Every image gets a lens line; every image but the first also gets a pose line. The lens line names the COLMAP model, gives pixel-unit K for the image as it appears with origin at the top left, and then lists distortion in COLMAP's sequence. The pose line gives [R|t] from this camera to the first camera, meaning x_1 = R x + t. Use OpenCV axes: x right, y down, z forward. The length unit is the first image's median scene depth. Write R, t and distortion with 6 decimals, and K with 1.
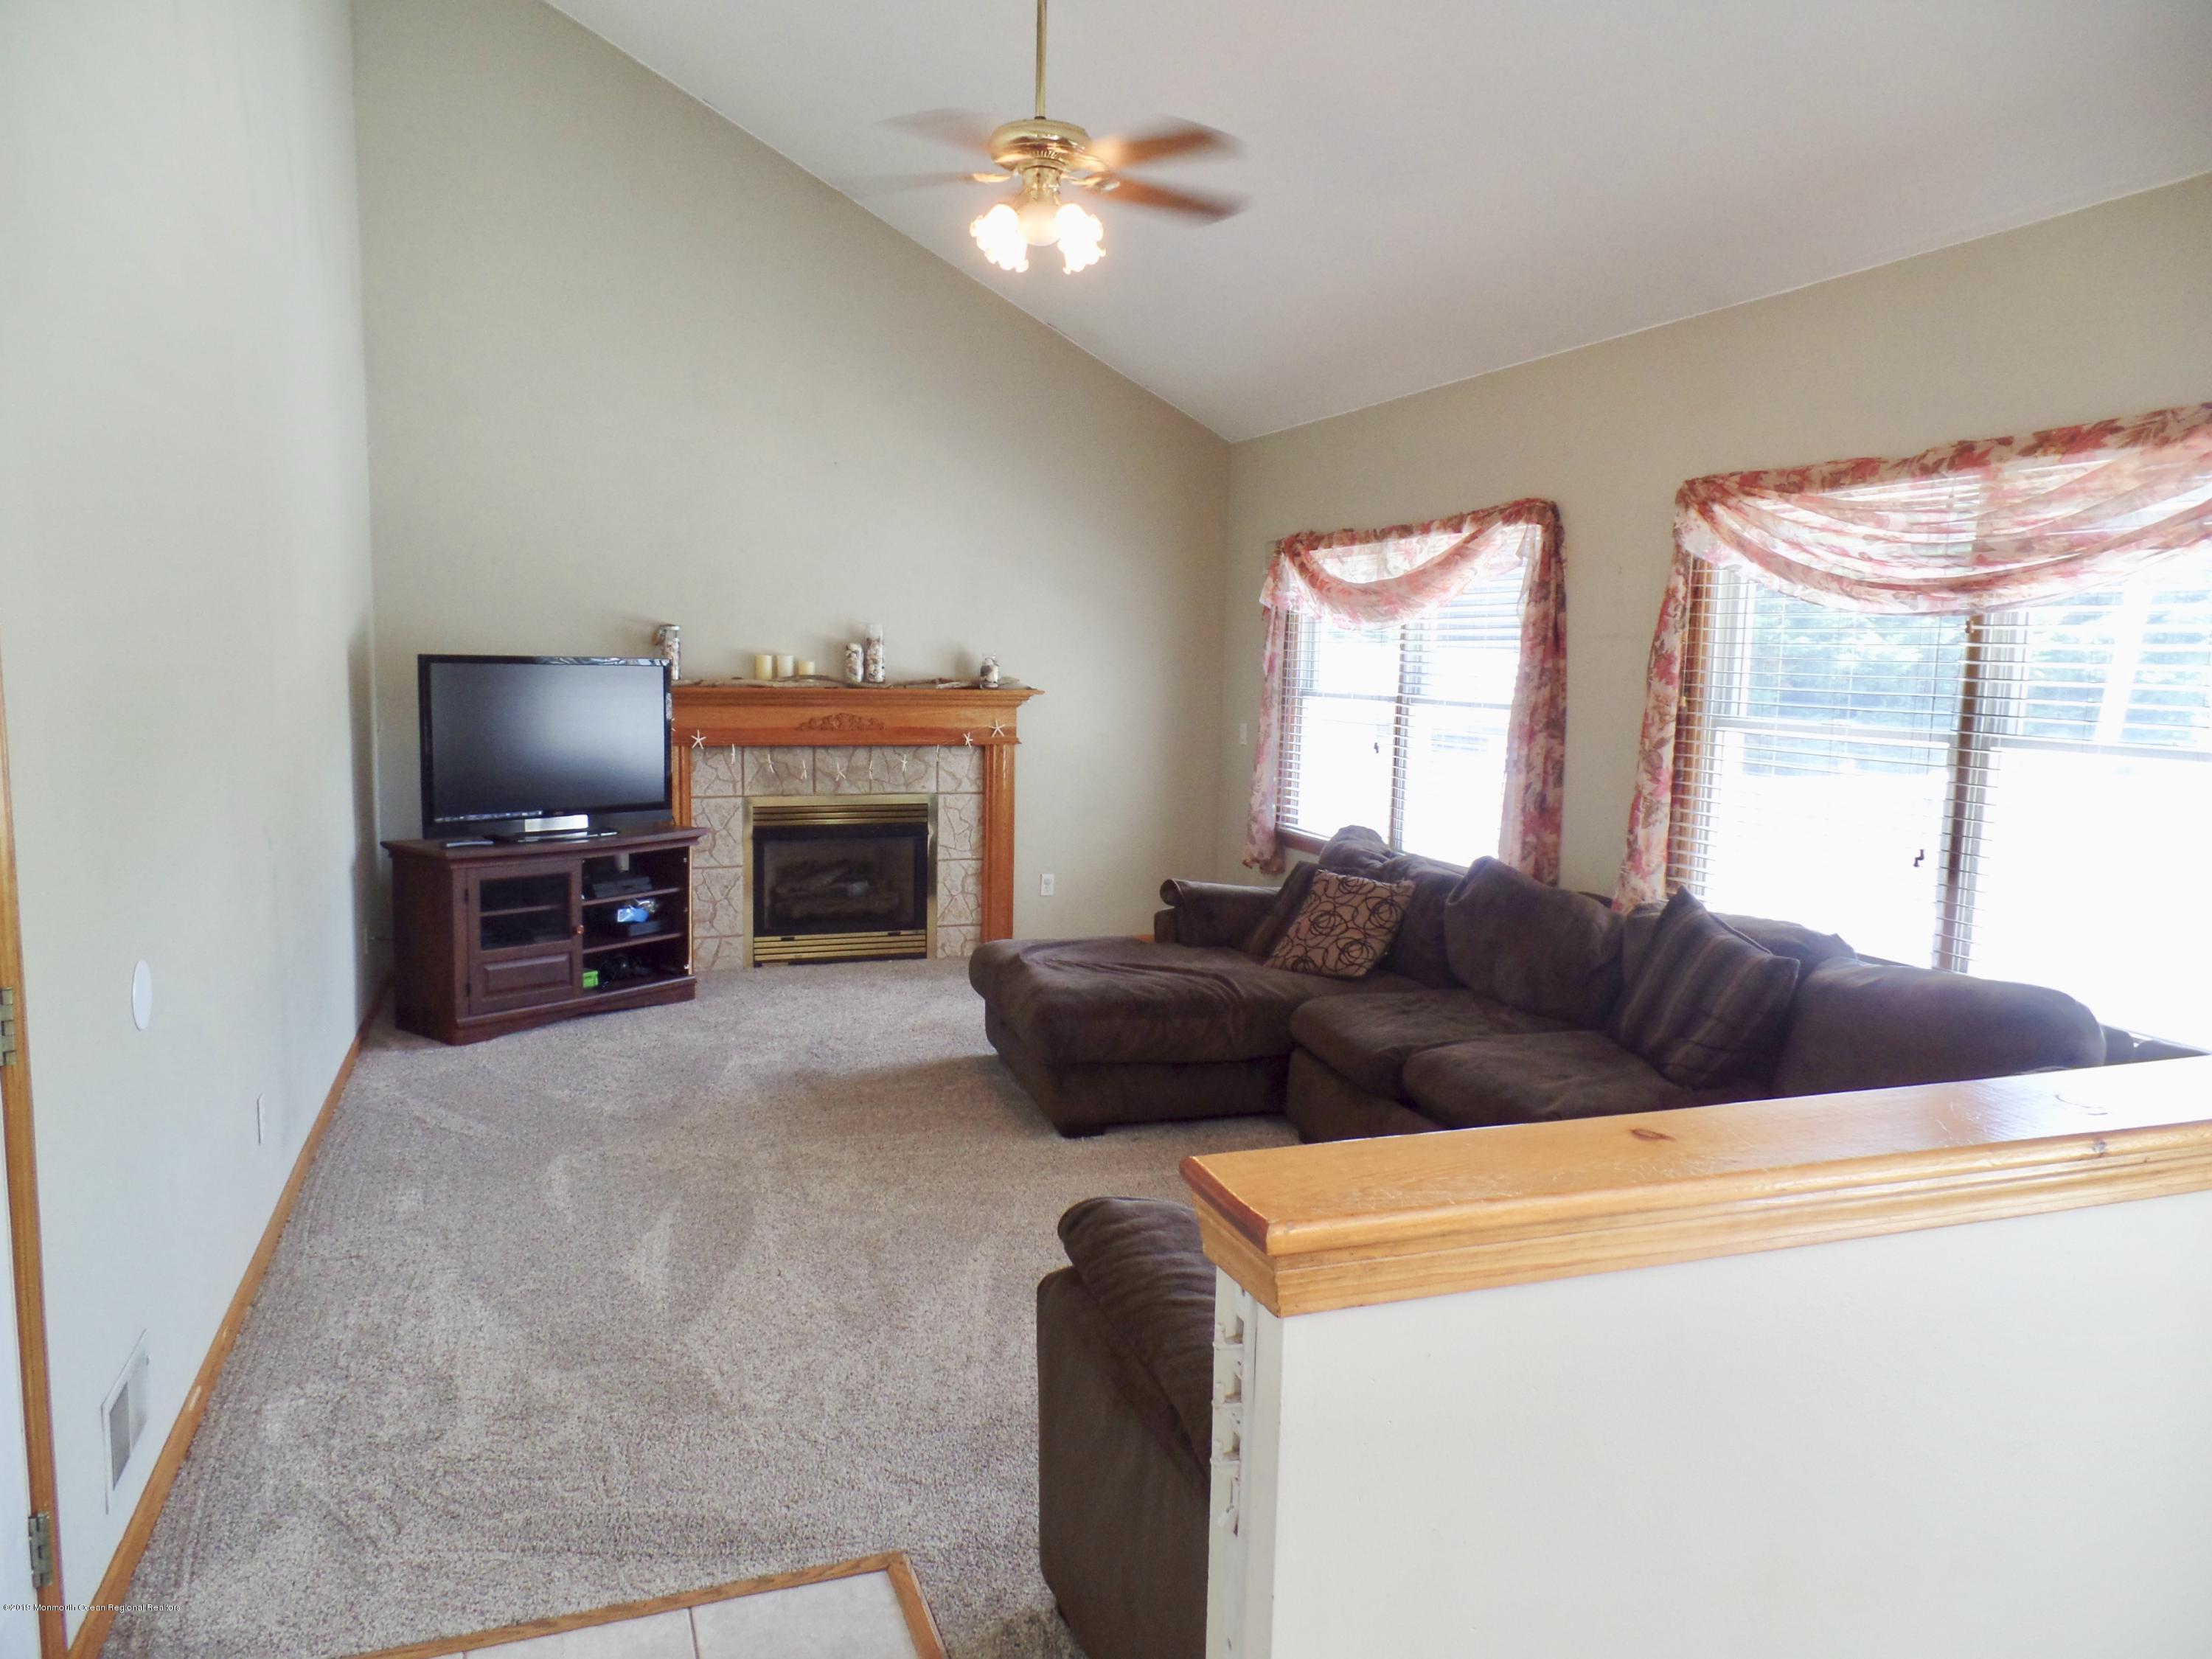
lens RADIAL K [[1511.2, 0, 1106.0], [0, 1511.2, 829.5], [0, 0, 1]] dist [-0.002323, -0.002095]
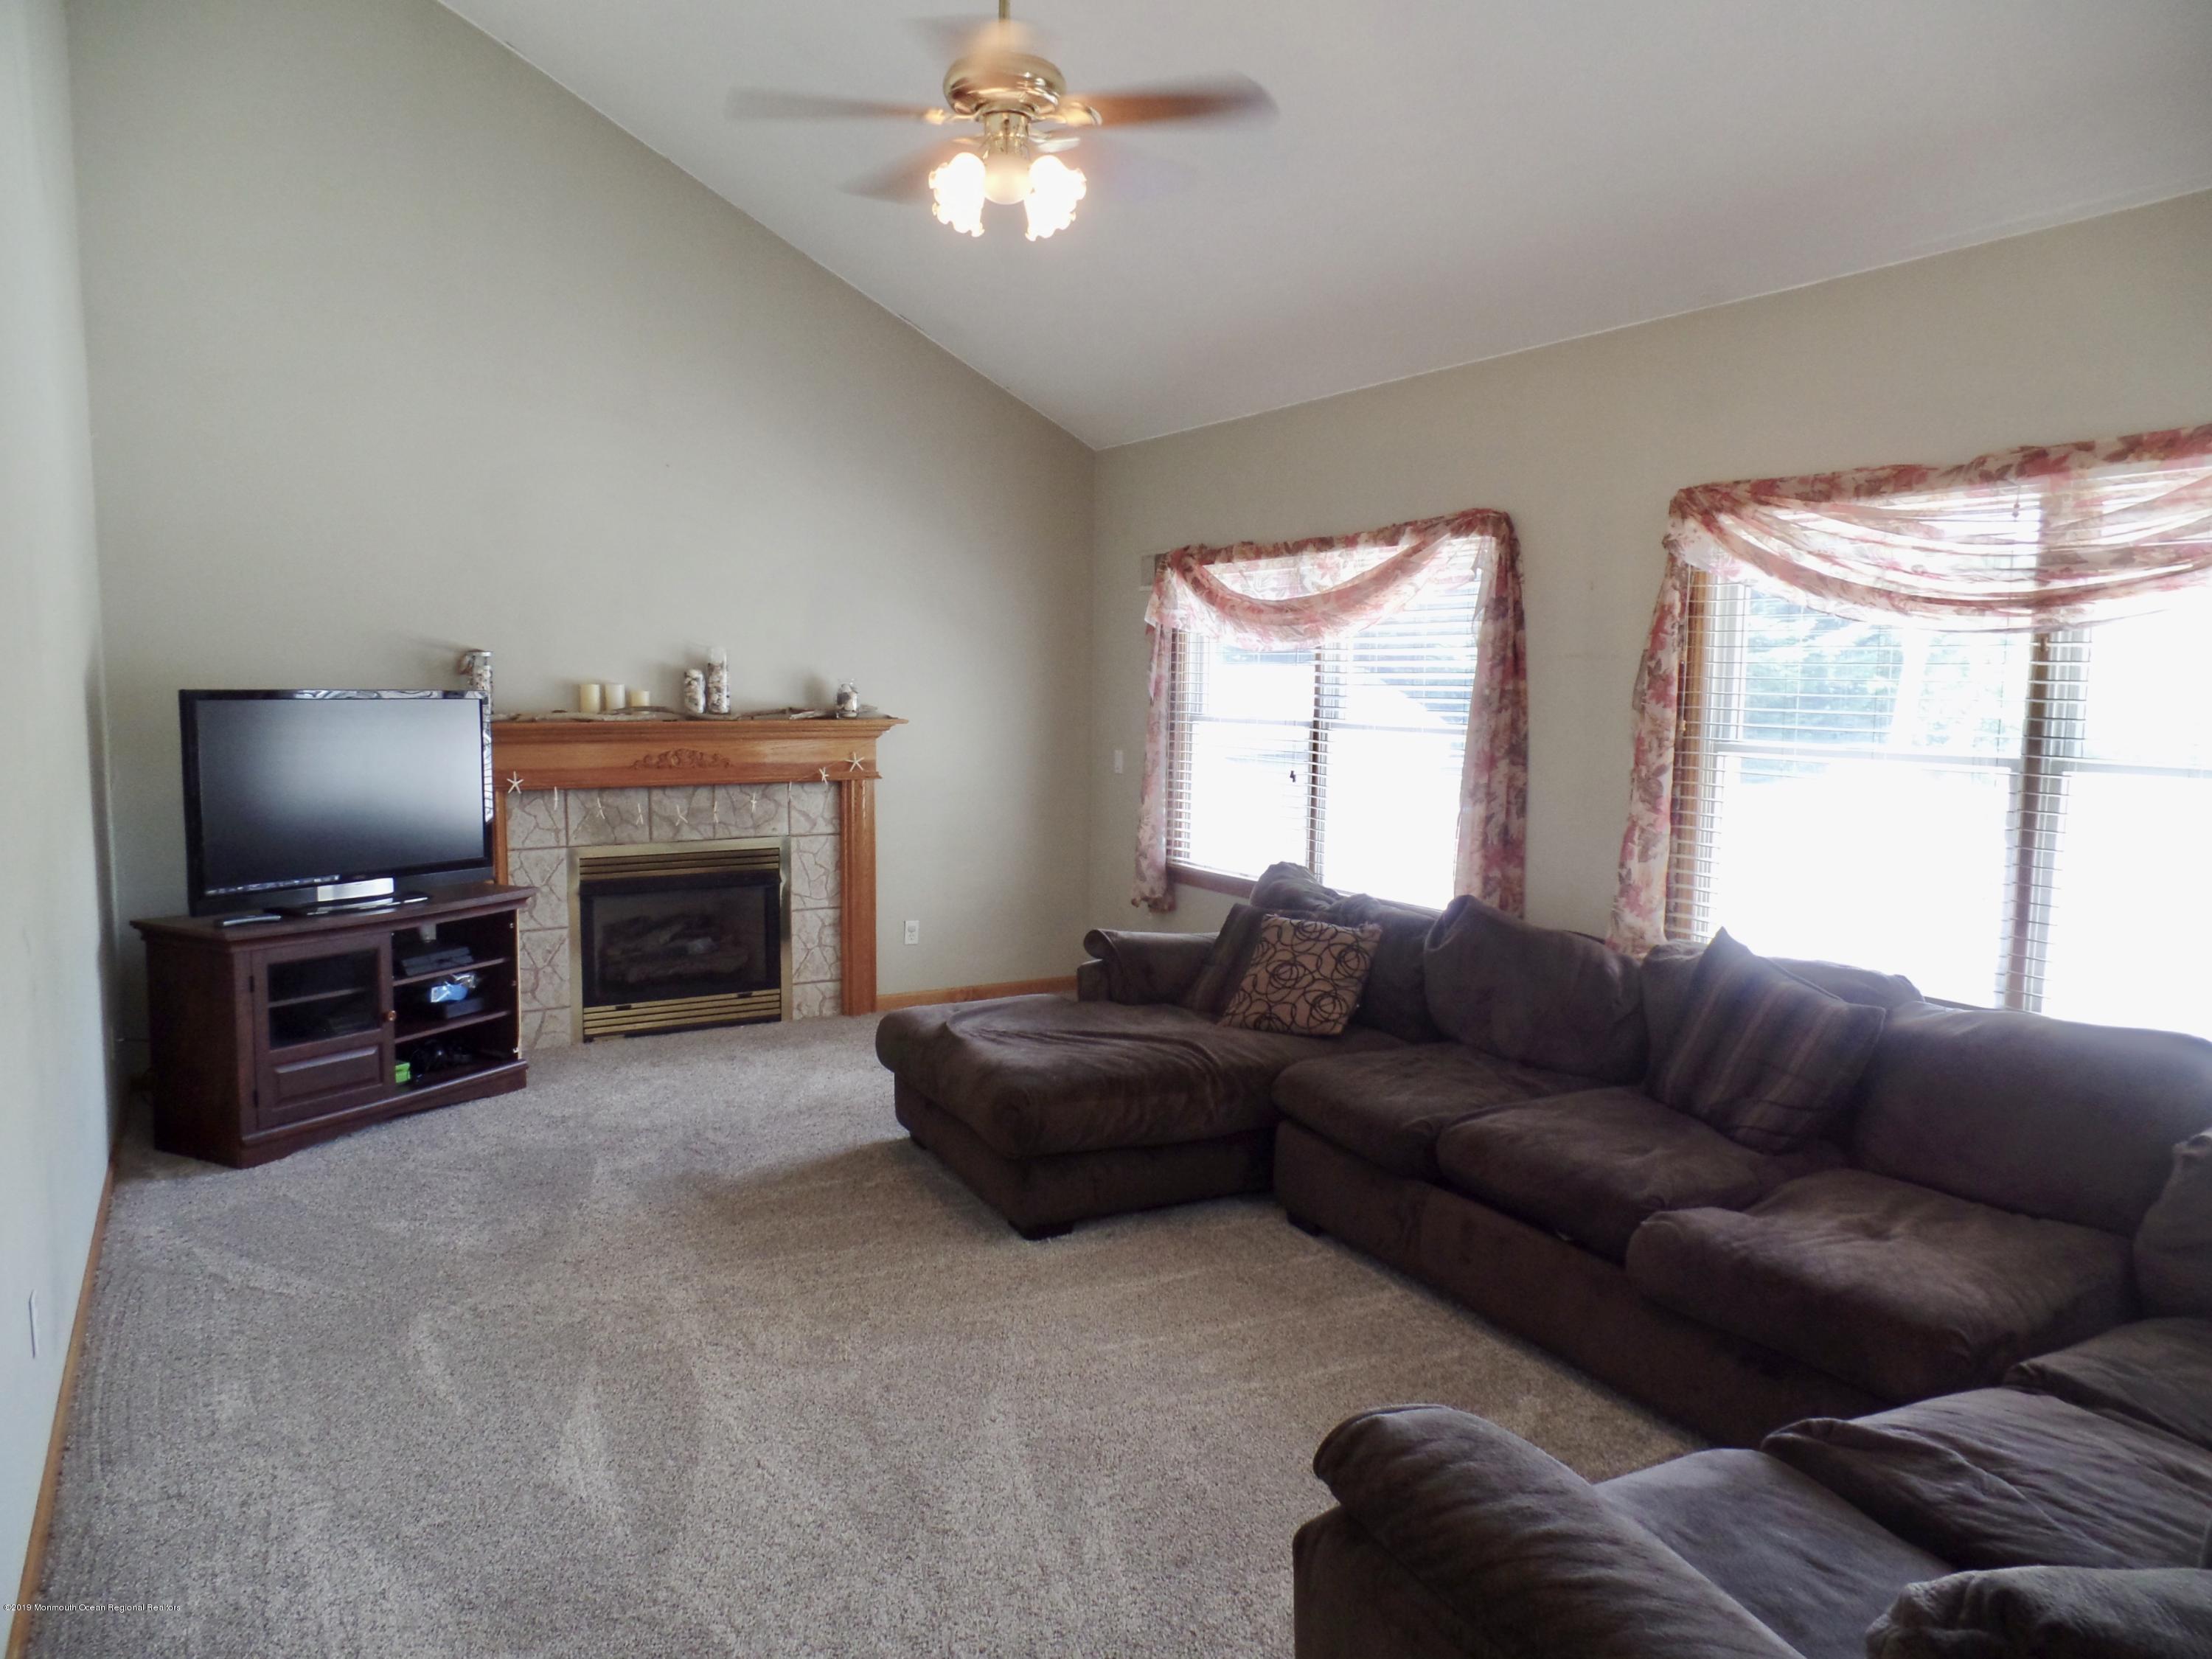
lens RADIAL K [[1511.2, 0, 1106.0], [0, 1511.2, 829.5], [0, 0, 1]] dist [-0.002323, -0.002095]
pose [[0.984961, -0.028318, 0.170441, -0.105167], [0.030279, 0.999502, -0.008916, -0.018649], [-0.170104, 0.013942, 0.985328, 0.115826]]
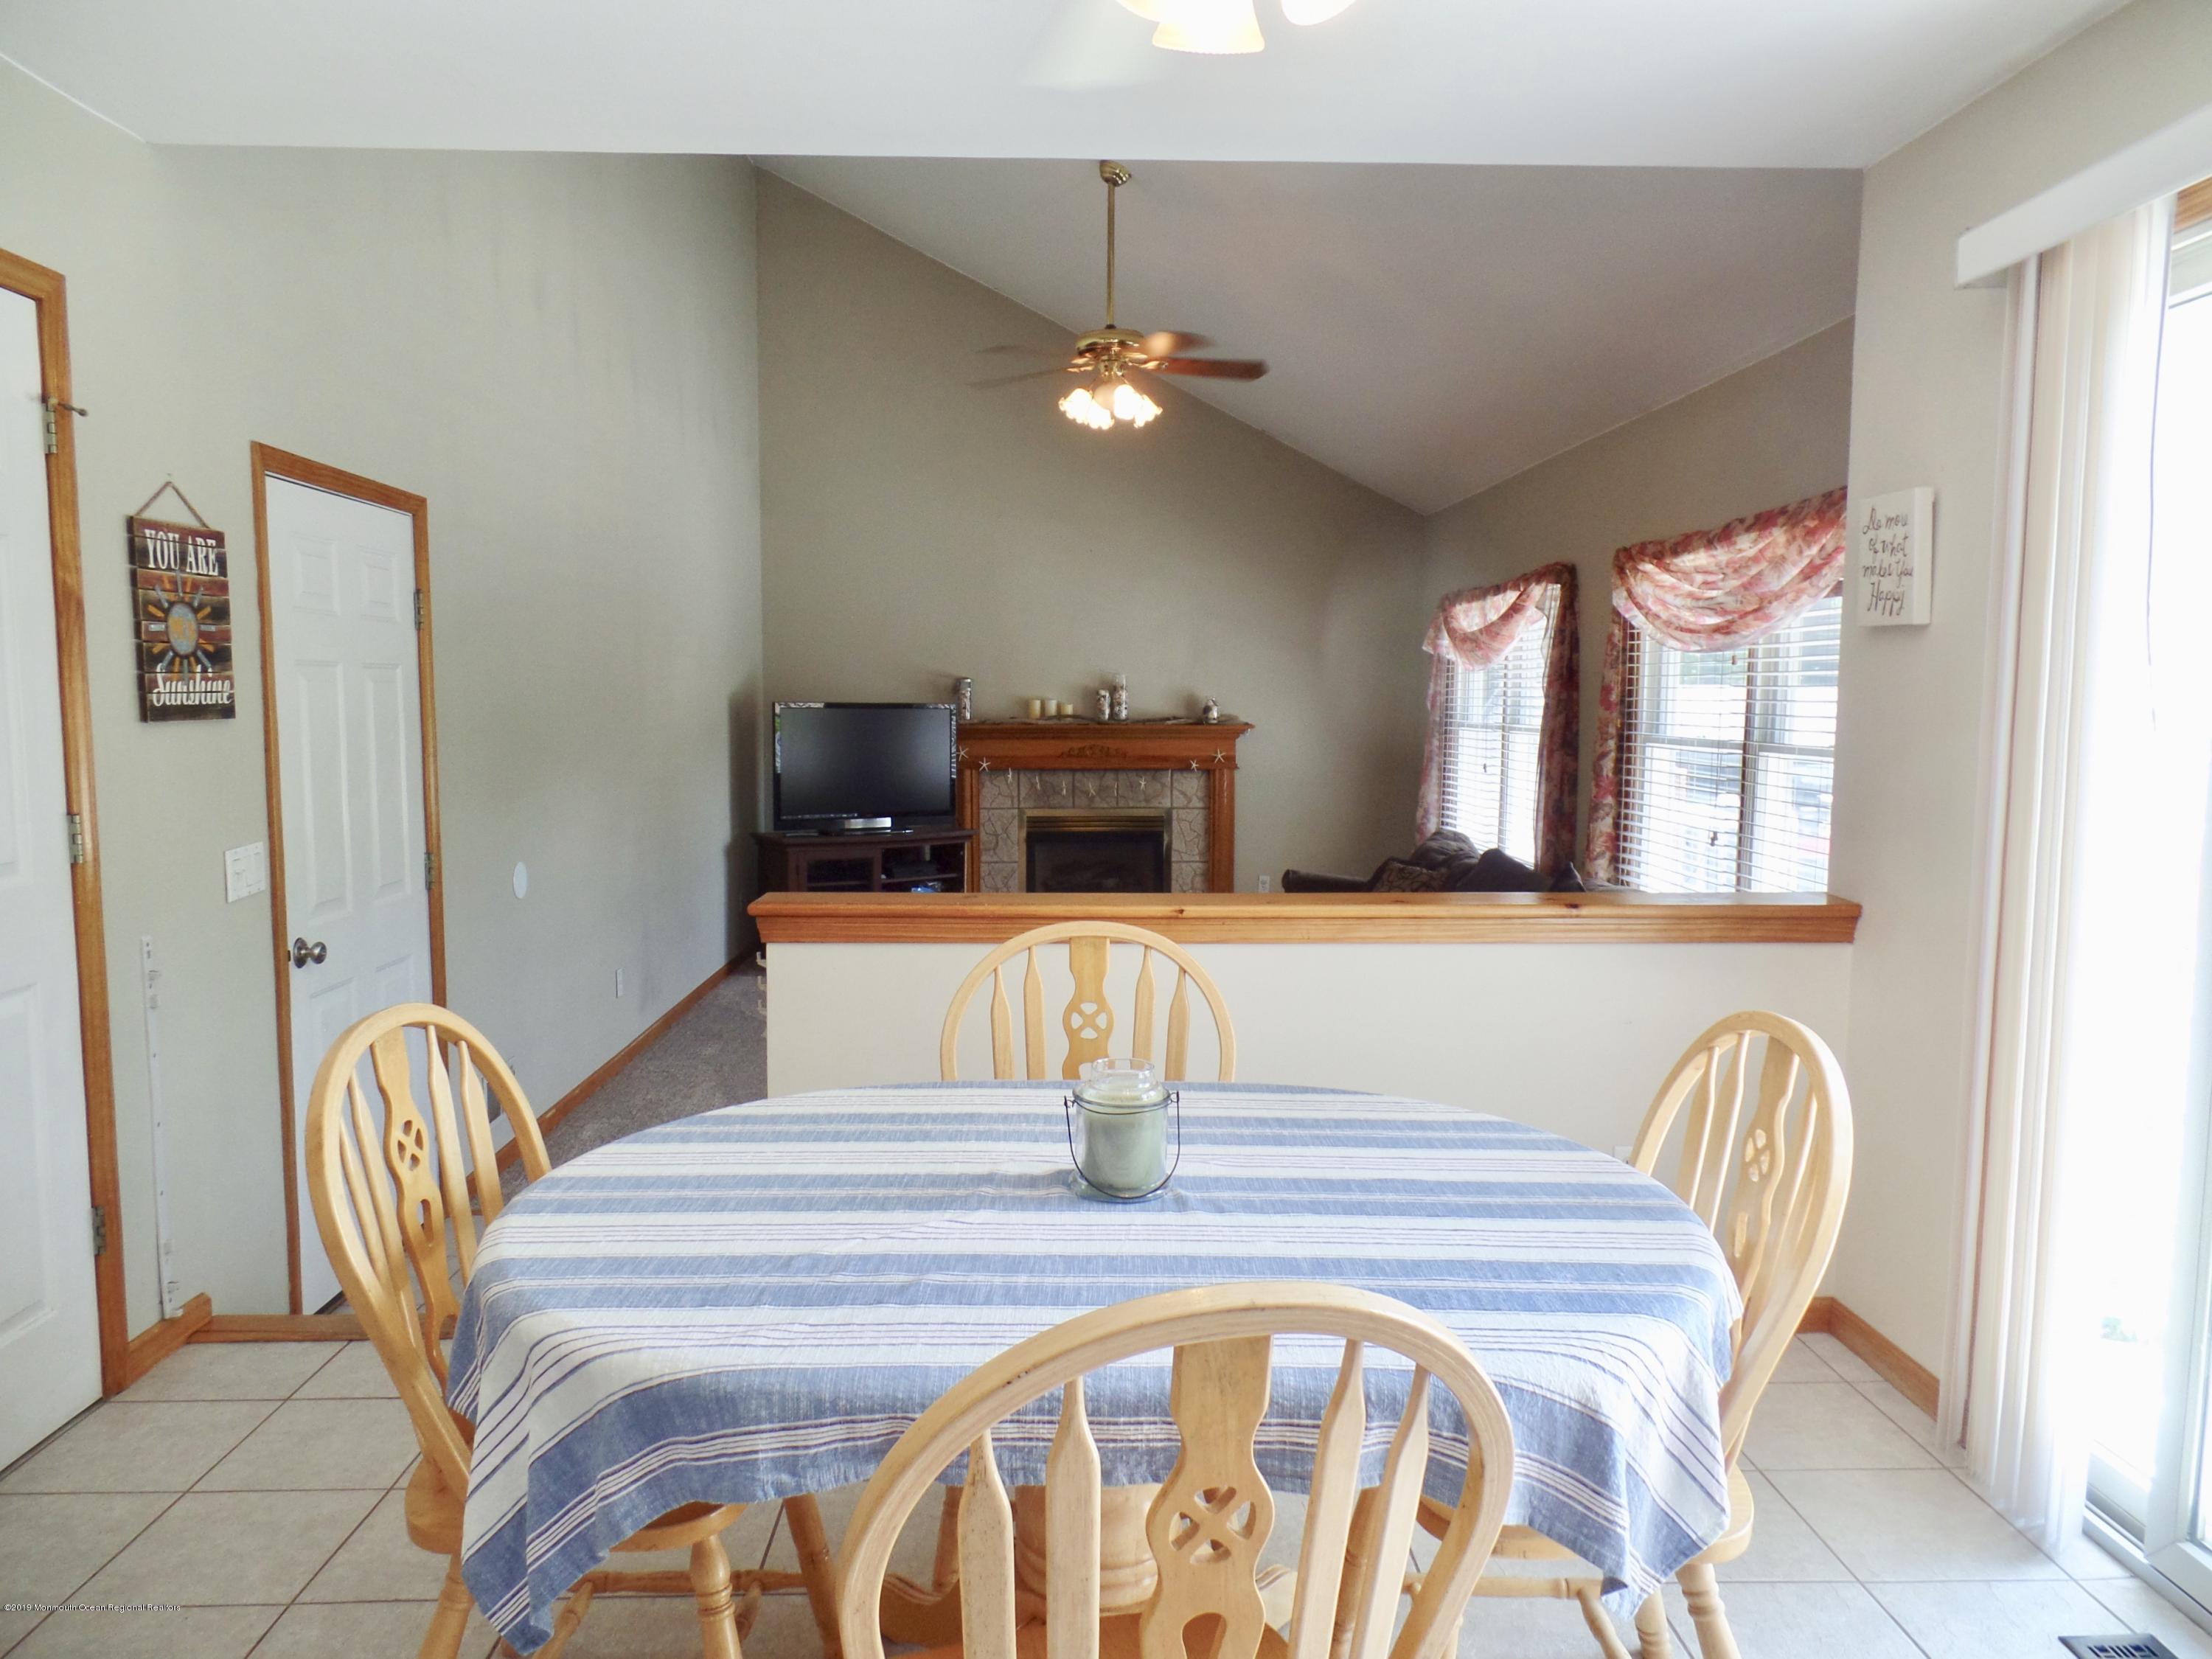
lens RADIAL K [[1498.1, 0, 1120.1], [0, 1498.1, 832.7], [0, 0, 1]] dist [0.002526, 0.004605]
pose [[0.952925, 0.011178, -0.303000, 0.296625], [-0.019780, 0.999483, -0.025333, 0.037958], [0.302560, 0.030134, 0.952654, -0.257152]]
